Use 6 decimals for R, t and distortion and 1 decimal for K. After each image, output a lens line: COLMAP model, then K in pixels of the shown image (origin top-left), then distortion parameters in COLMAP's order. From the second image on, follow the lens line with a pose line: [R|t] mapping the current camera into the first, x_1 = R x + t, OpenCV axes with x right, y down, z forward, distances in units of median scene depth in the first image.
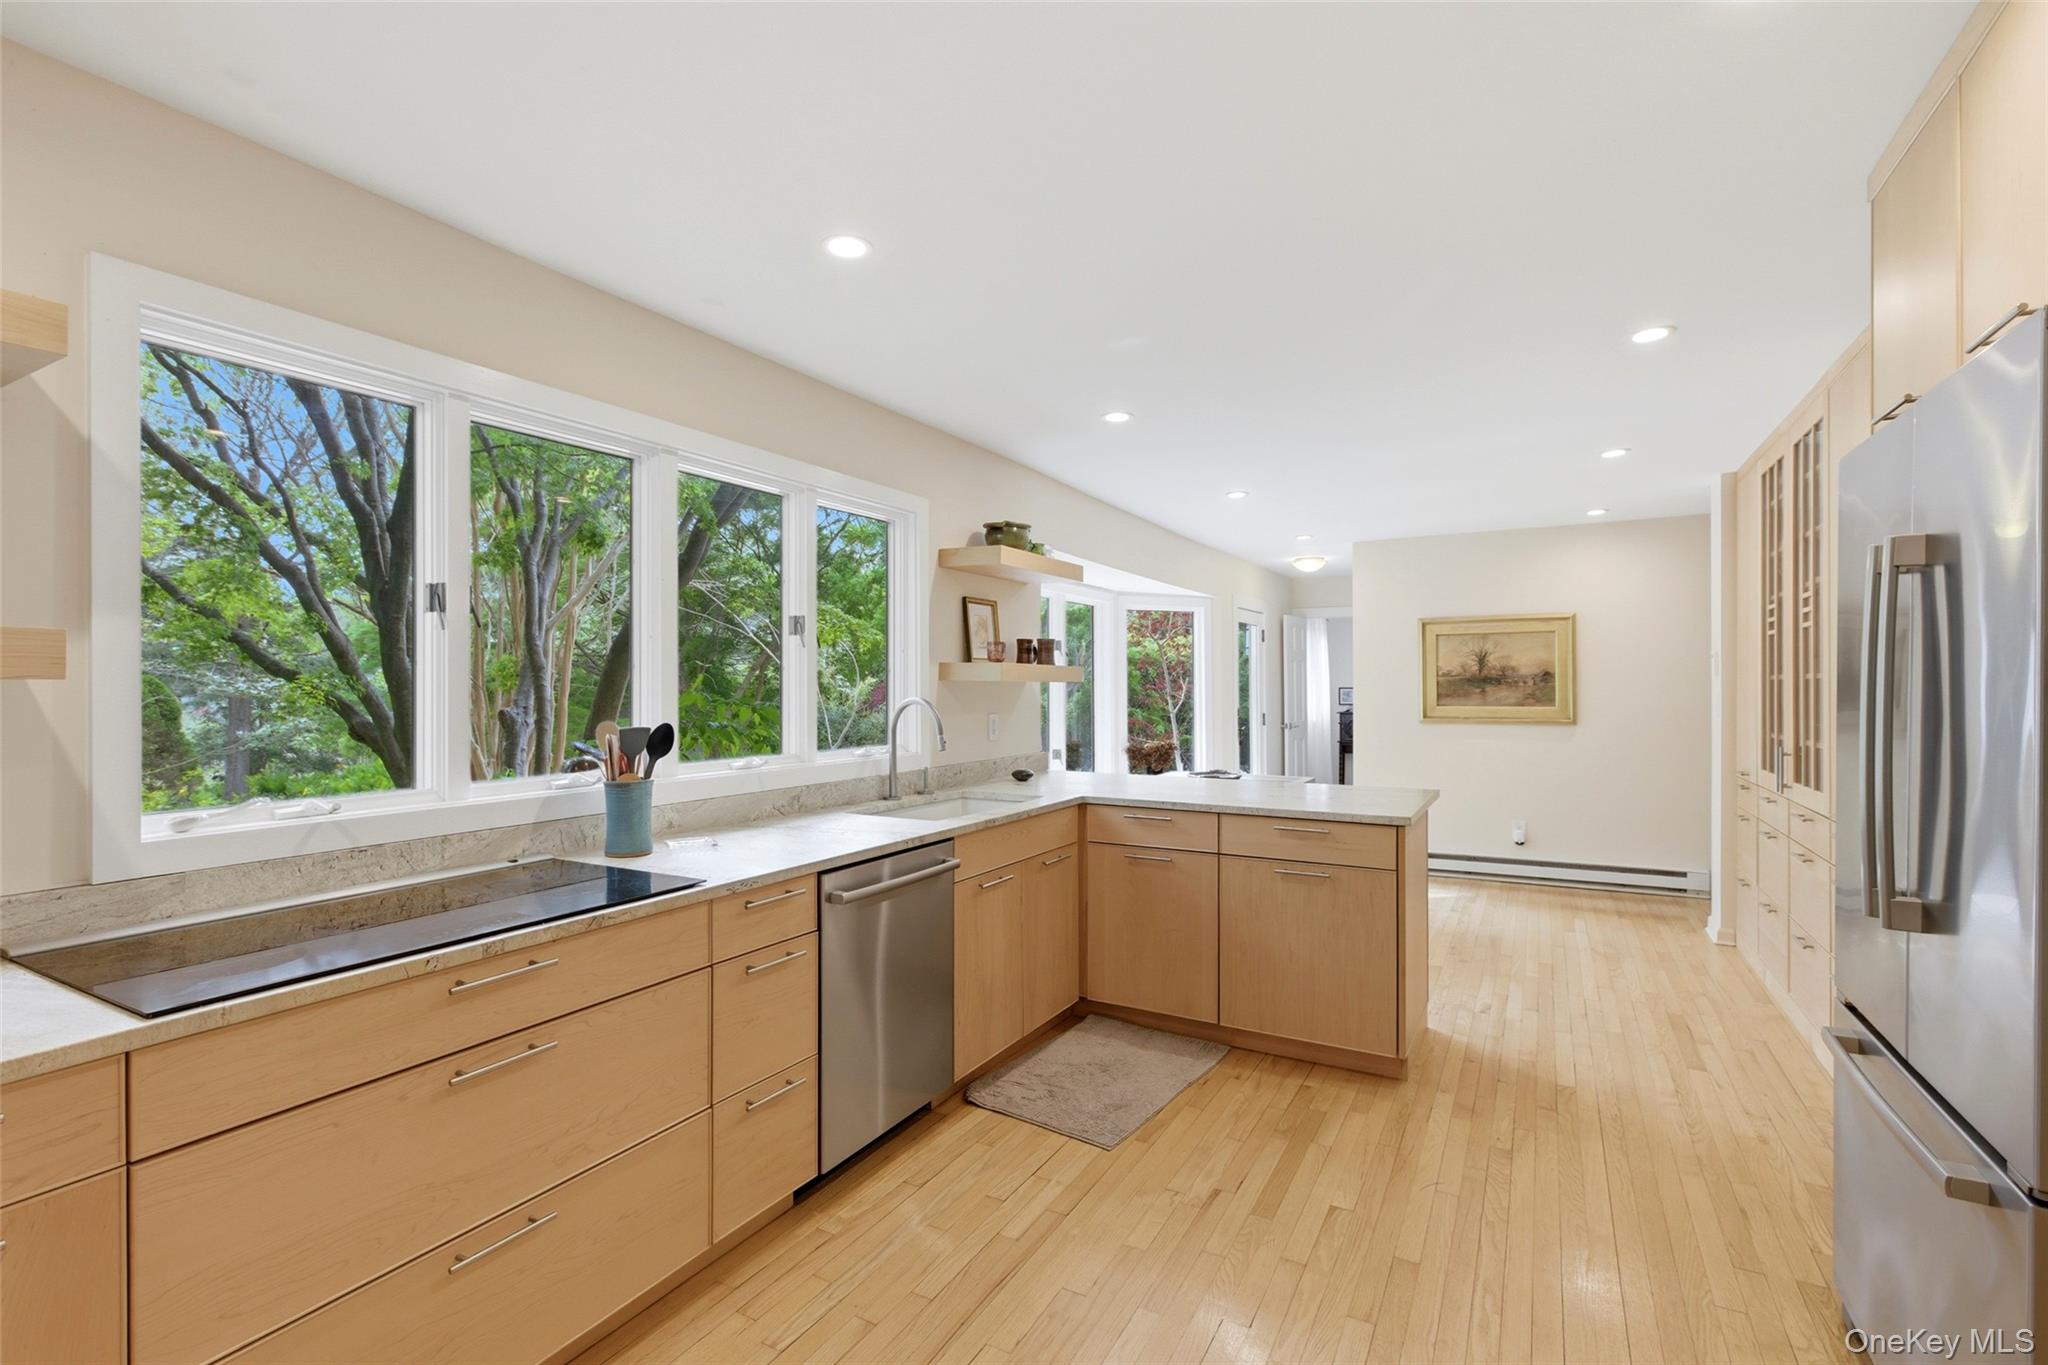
lens RADIAL K [[929.9, 0, 1021.3], [0, 929.9, 680.9], [0, 0, 1]] dist [0.000841, 0.000850]
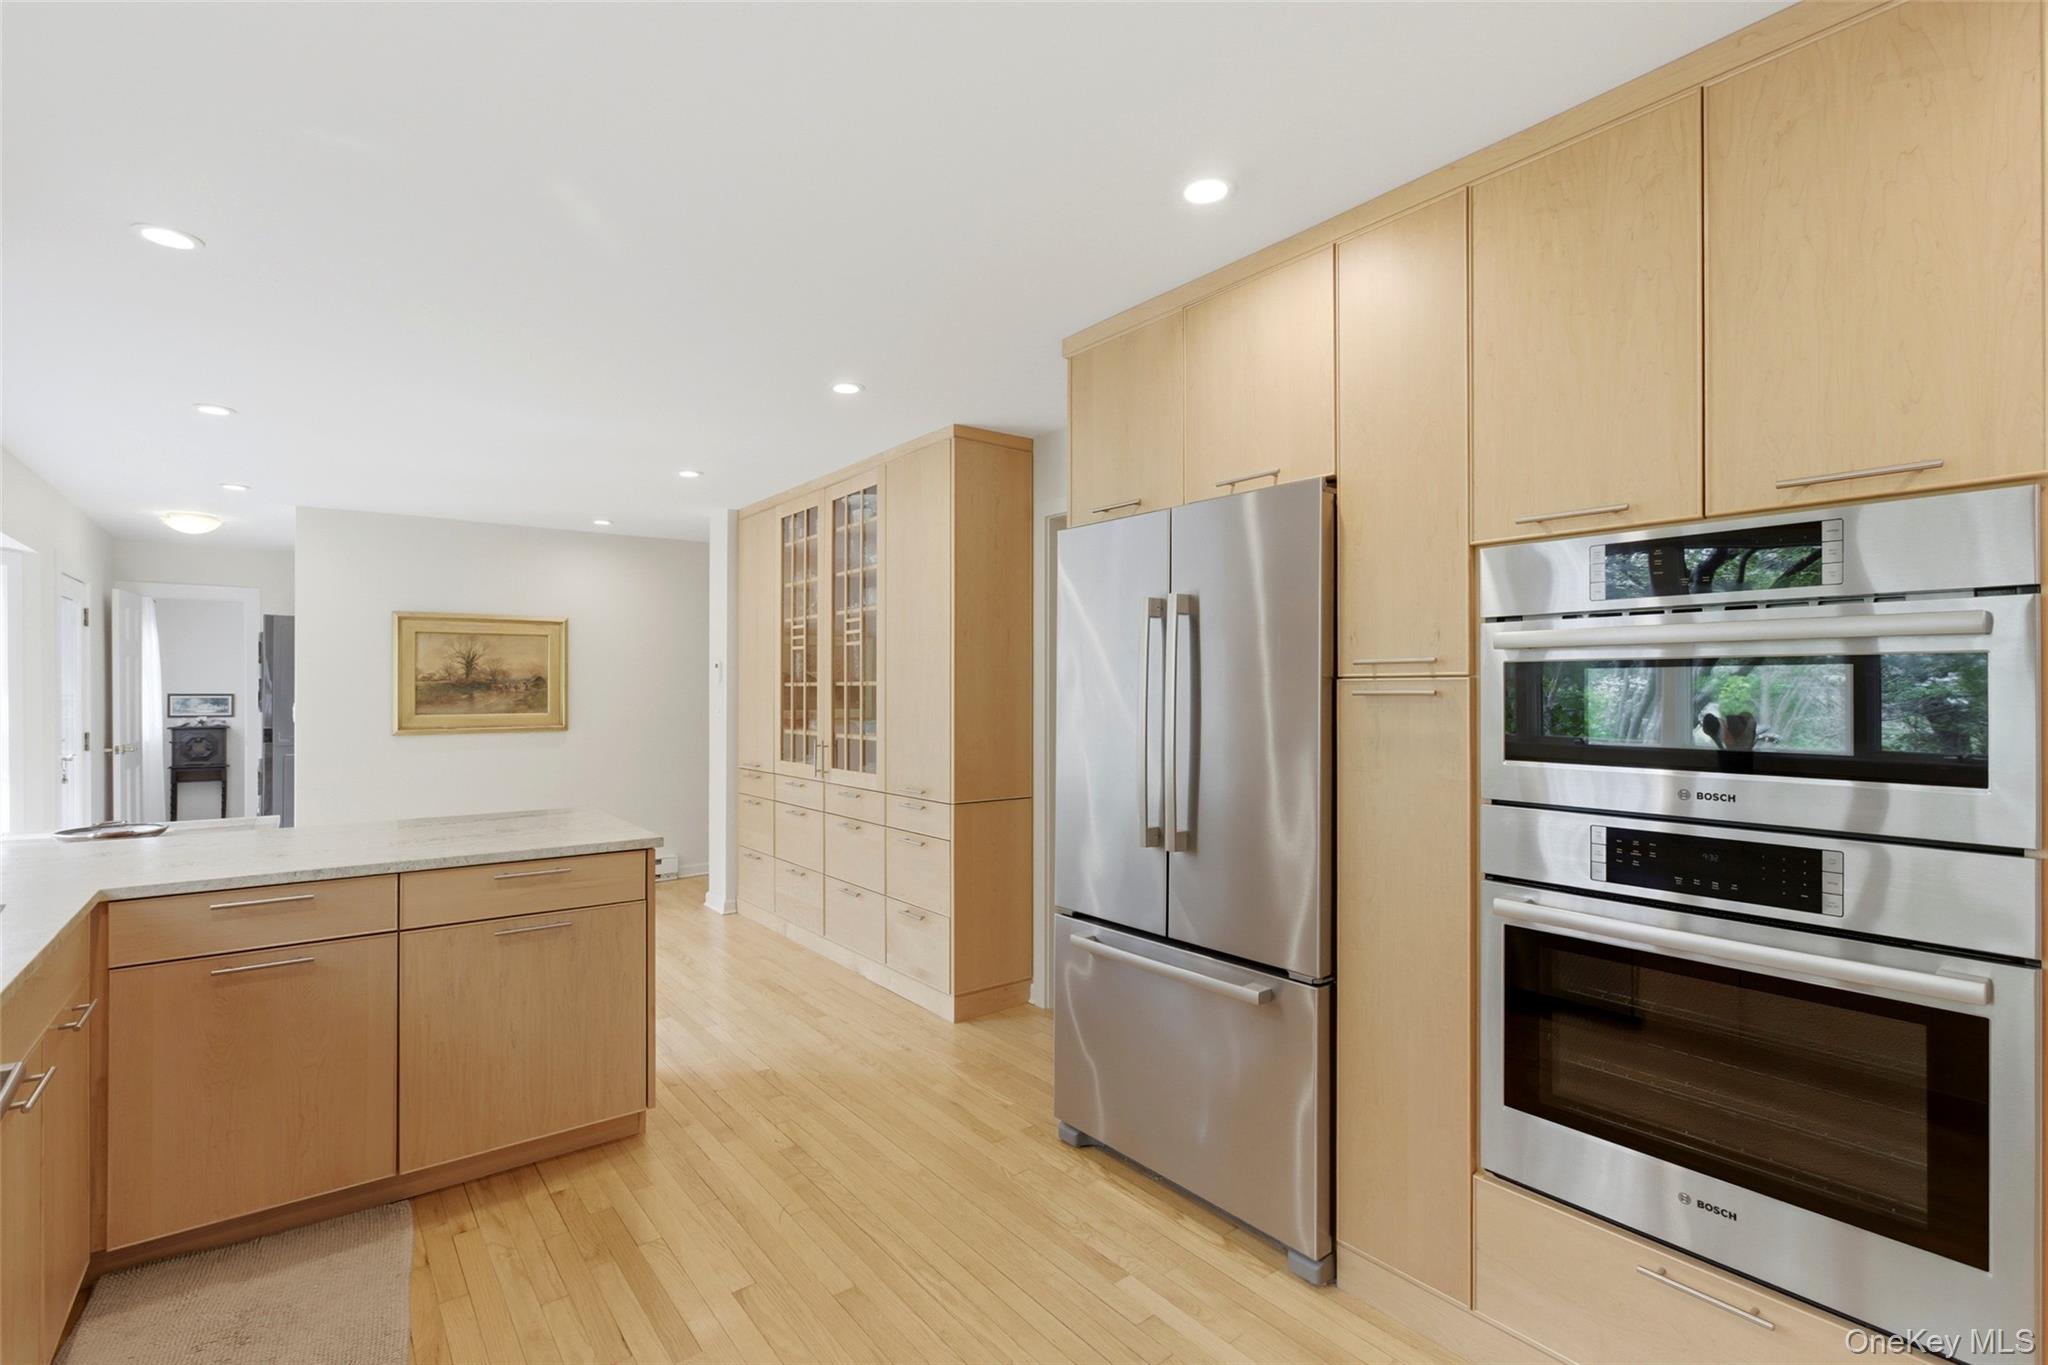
lens RADIAL K [[929.9, 0, 1033.9], [0, 929.9, 683.8], [0, 0, 1]] dist [0.000841, 0.000850]
pose [[0.379069, 0.006413, 0.925346, -0.231772], [-0.004069, 0.999978, -0.005263, 0.000797], [-0.925360, -0.001770, 0.379086, 0.263197]]
